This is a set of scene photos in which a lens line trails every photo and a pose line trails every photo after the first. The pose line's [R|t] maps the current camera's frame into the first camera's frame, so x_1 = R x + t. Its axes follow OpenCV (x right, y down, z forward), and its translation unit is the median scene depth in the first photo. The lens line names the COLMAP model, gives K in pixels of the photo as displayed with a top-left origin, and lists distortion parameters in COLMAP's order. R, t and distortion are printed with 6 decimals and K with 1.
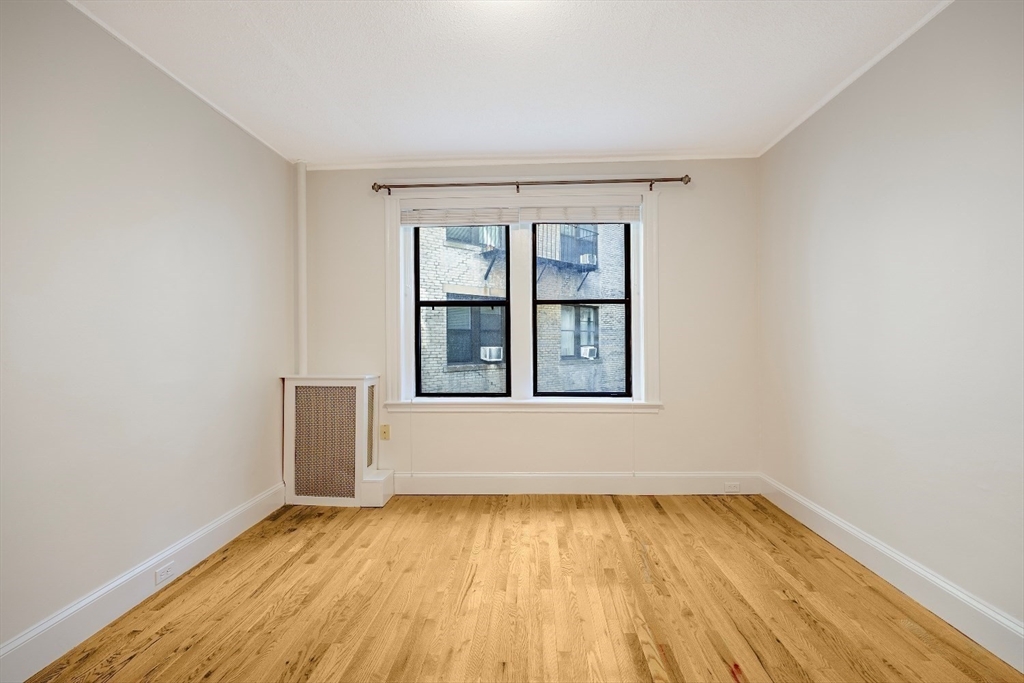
lens RADIAL K [[440.0, 0, 512.0], [0, 440.0, 341.5], [0, 0, 1]] dist [-0.000784, -0.000024]
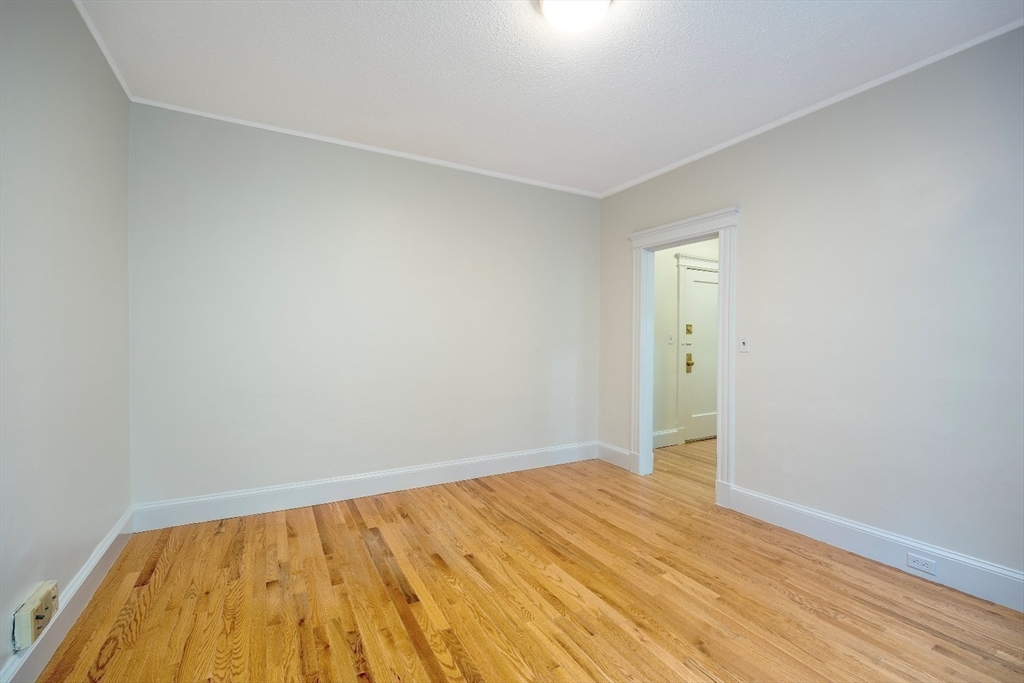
lens RADIAL K [[440.0, 0, 512.0], [0, 440.0, 341.5], [0, 0, 1]] dist [-0.000784, -0.000024]
pose [[-0.849296, 0.009435, -0.527833, 0.528488], [0.000842, 0.999863, 0.016518, -0.000350], [0.527917, 0.013585, -0.849187, 1.342259]]
